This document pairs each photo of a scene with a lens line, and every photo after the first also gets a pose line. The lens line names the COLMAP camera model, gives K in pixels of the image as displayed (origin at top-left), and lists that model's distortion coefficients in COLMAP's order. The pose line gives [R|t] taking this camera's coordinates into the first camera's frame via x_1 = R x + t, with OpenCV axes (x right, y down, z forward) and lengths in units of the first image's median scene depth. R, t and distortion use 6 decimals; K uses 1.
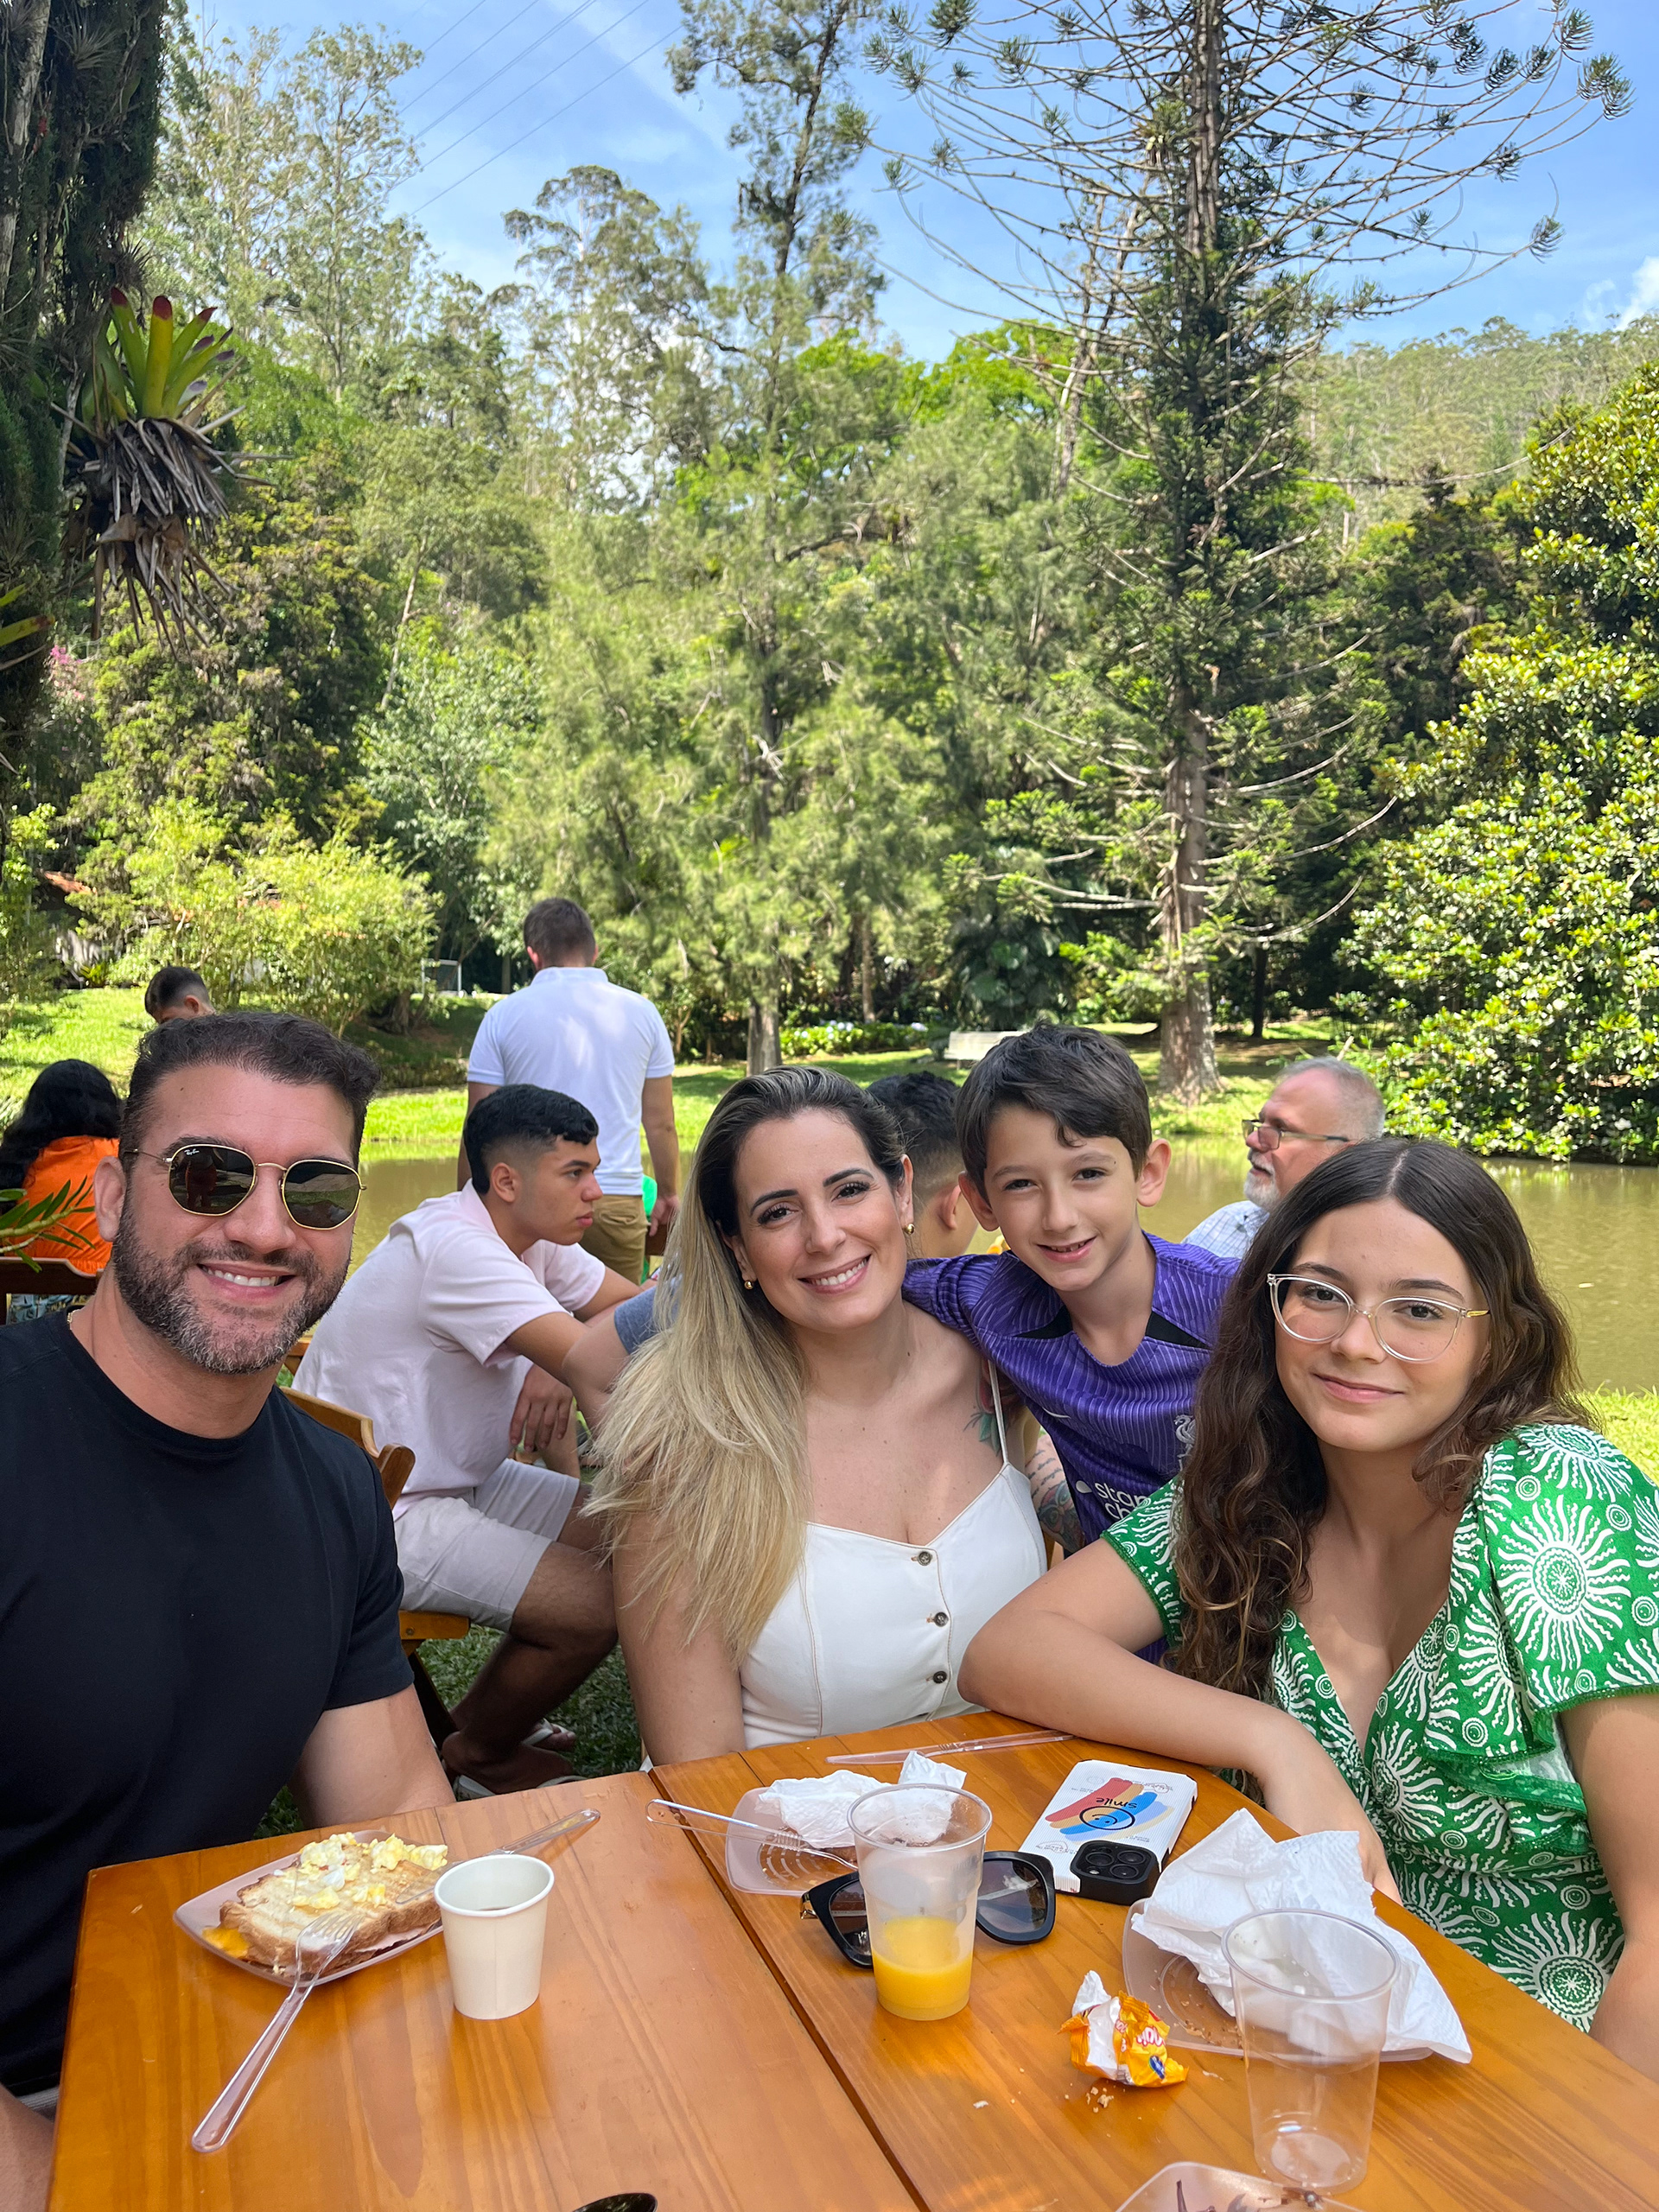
lens RADIAL K [[1654.9, 0, 821.0], [0, 1654.9, 1116.2], [0, 0, 1]] dist [0.044486, -0.061550]
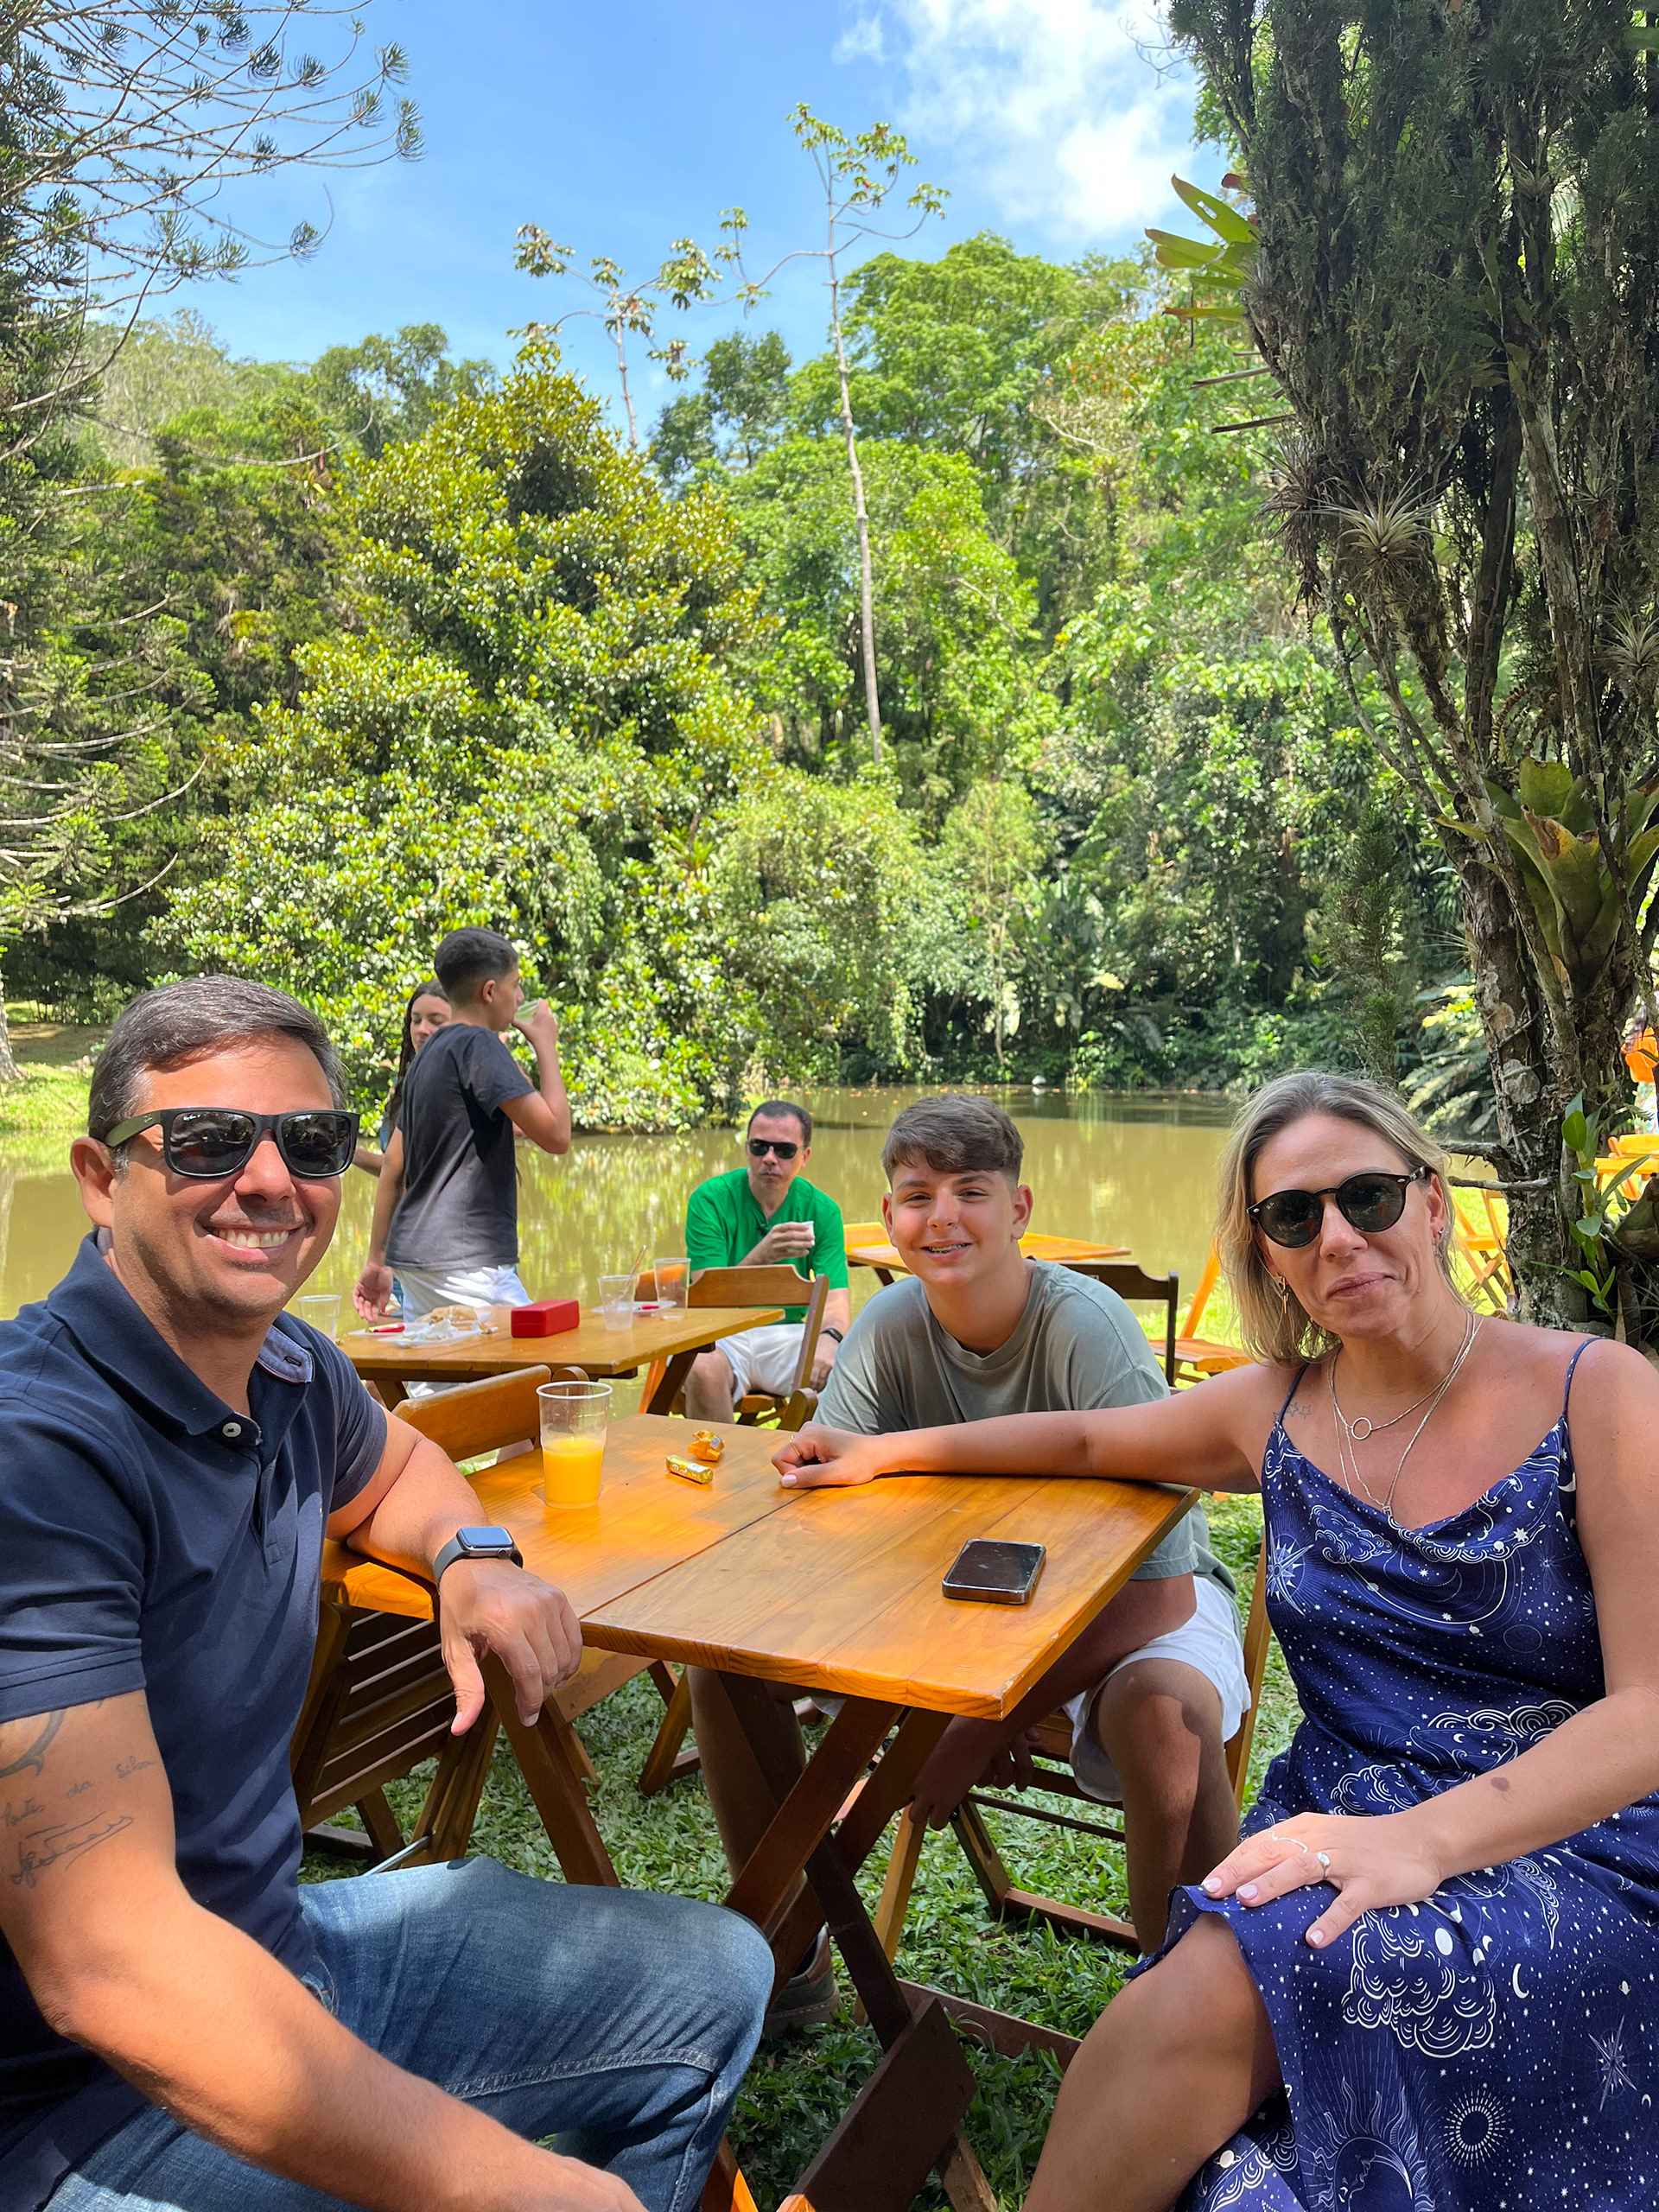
lens RADIAL K [[1654.9, 0, 821.9], [0, 1654.9, 1103.2], [0, 0, 1]] dist [0.044486, -0.061550]
pose [[0.664462, -0.037980, 0.746356, -0.130599], [0.035218, 0.999190, 0.019492, -0.004712], [-0.746492, 0.013333, 0.665261, 0.073528]]
